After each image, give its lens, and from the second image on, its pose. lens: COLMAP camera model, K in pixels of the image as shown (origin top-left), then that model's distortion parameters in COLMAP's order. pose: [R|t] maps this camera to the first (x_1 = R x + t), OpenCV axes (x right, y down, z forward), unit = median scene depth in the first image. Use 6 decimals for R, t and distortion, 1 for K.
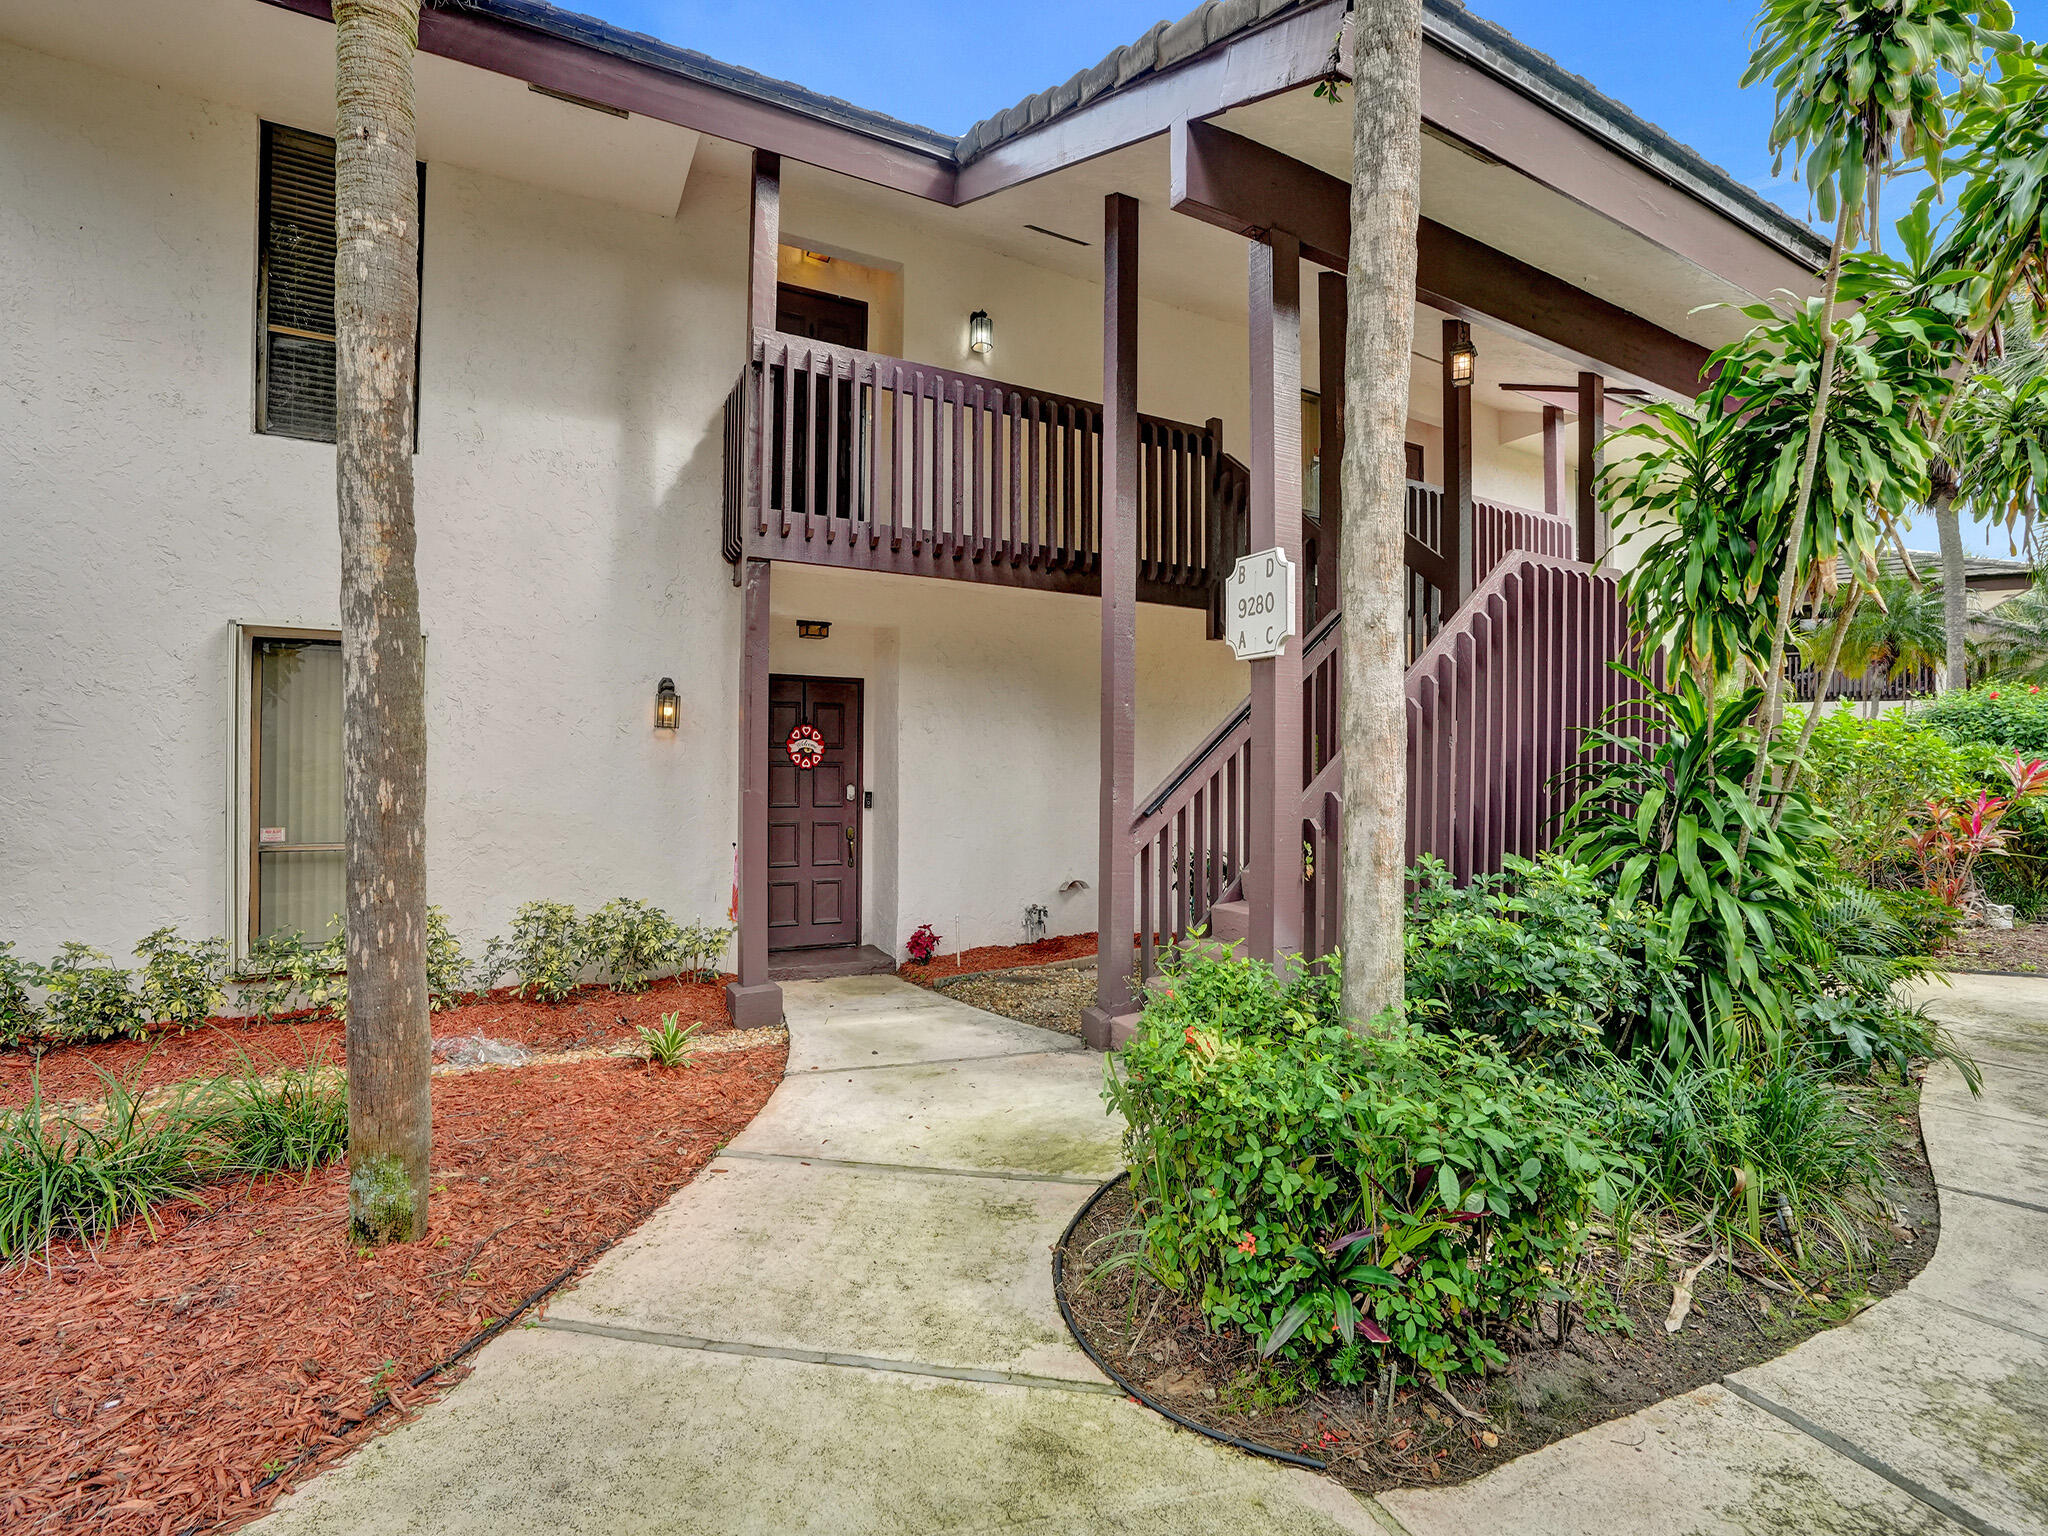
lens RADIAL K [[962.2, 0, 1024.5], [0, 962.2, 765.9], [0, 0, 1]] dist [-0.050004, 0.016922]
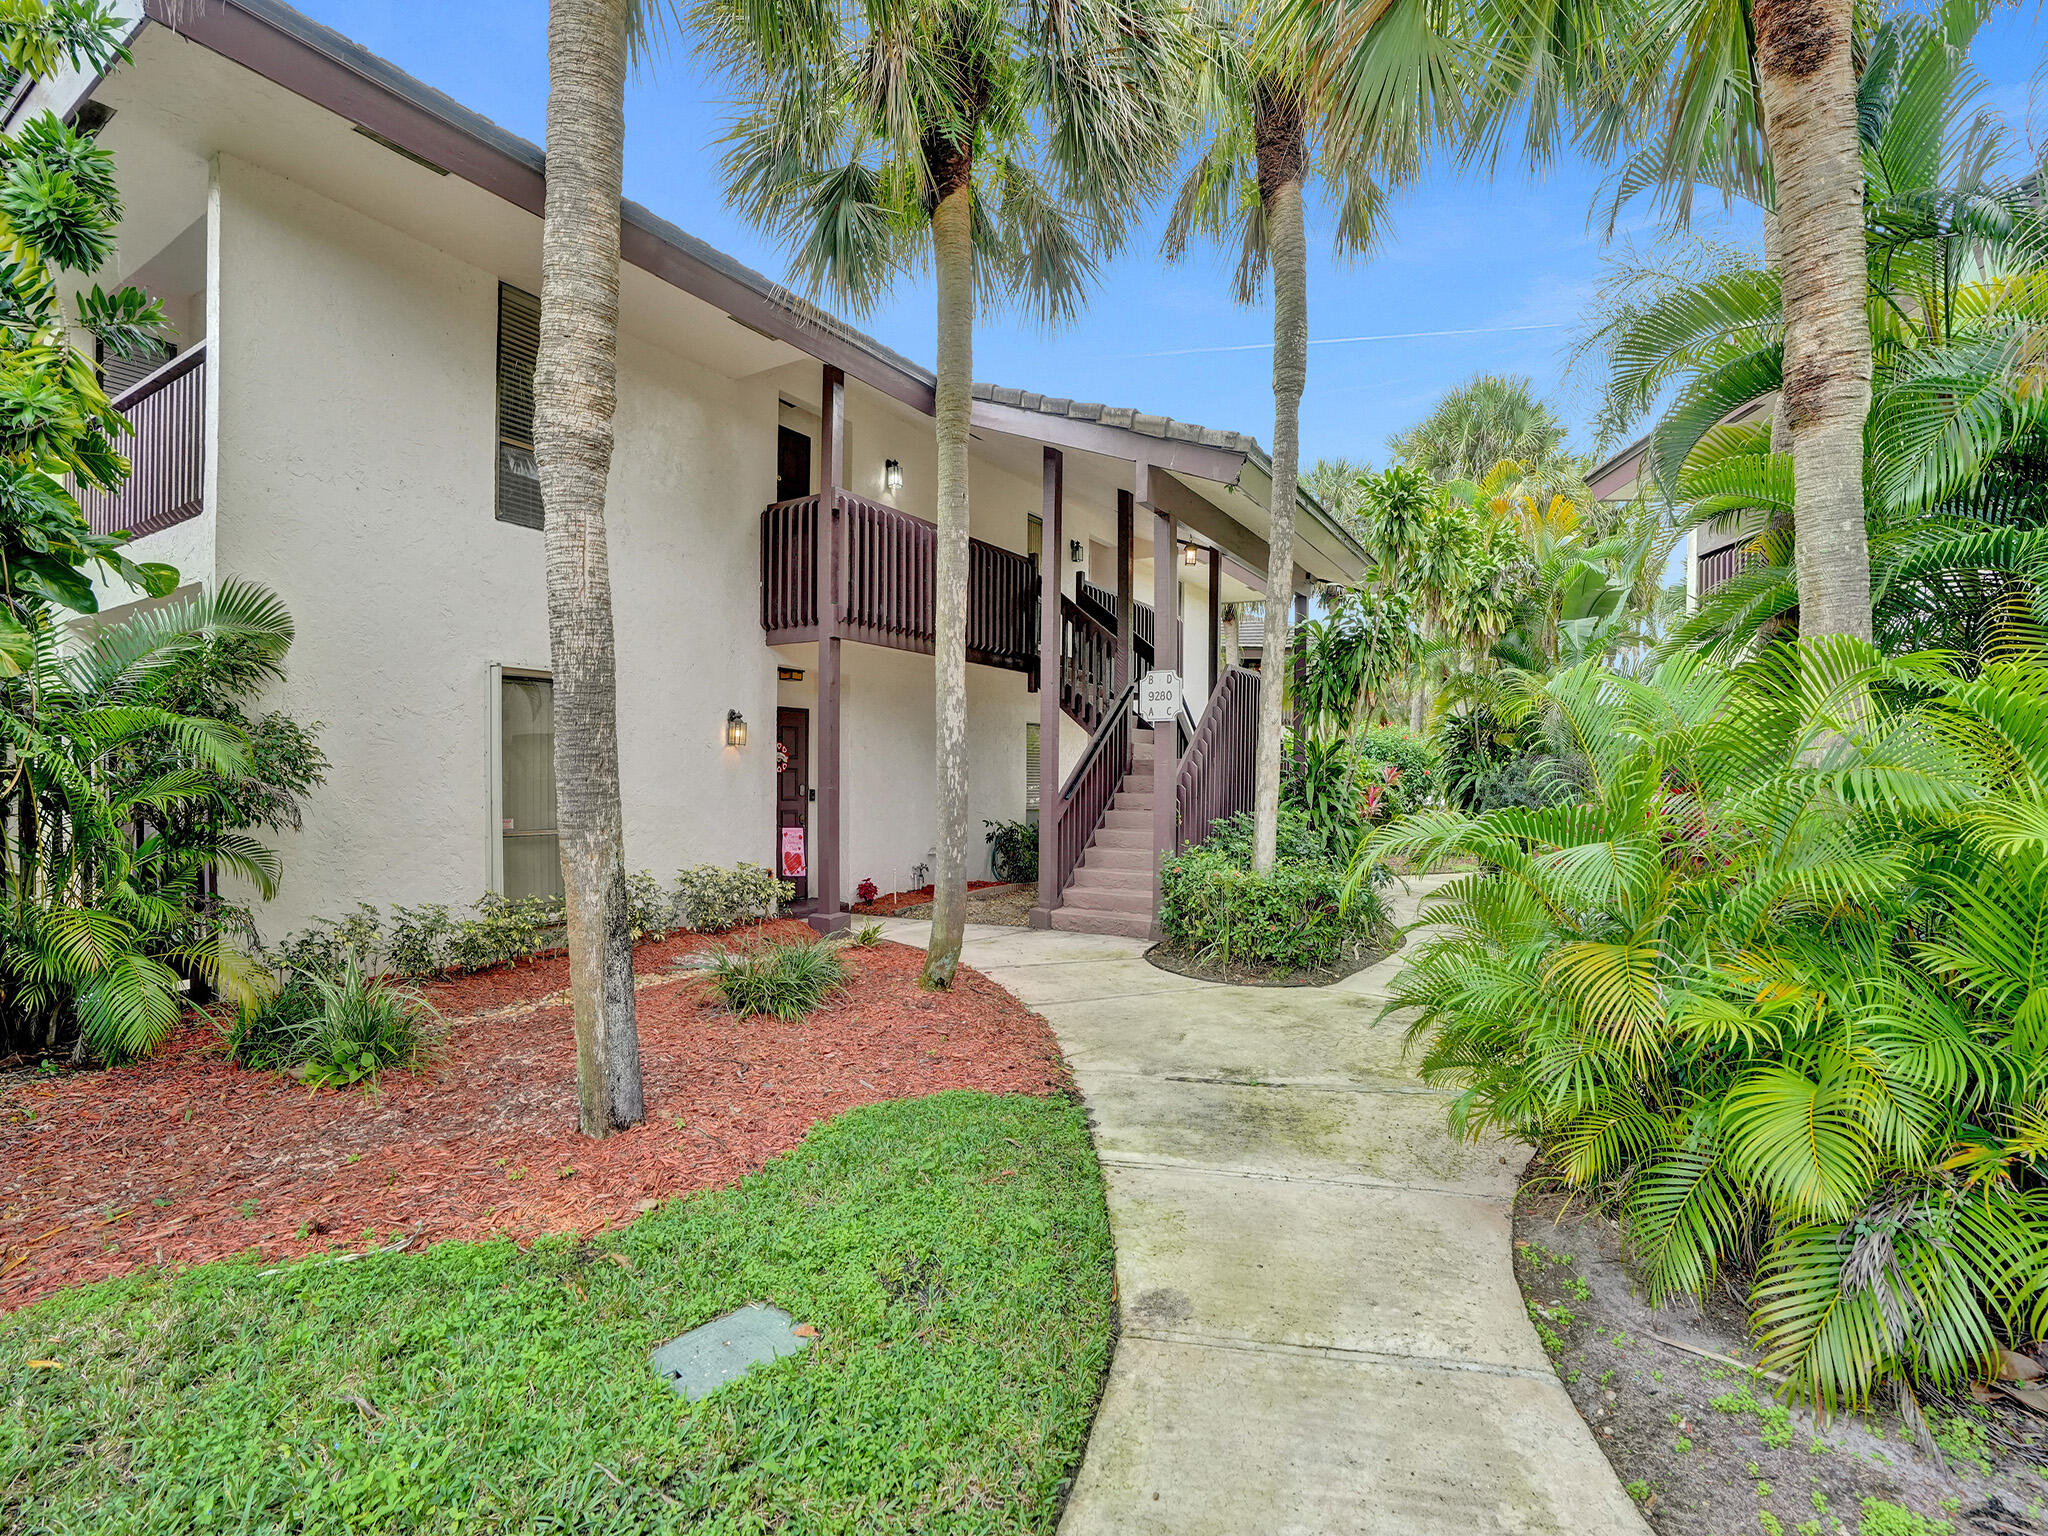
lens RADIAL K [[962.2, 0, 1023.1], [0, 962.2, 769.9], [0, 0, 1]] dist [-0.050004, 0.016922]
pose [[0.862551, -0.002147, 0.505965, -0.646726], [-0.000819, 0.999984, 0.005639, -0.010117], [-0.505969, -0.005278, 0.862536, -0.391813]]
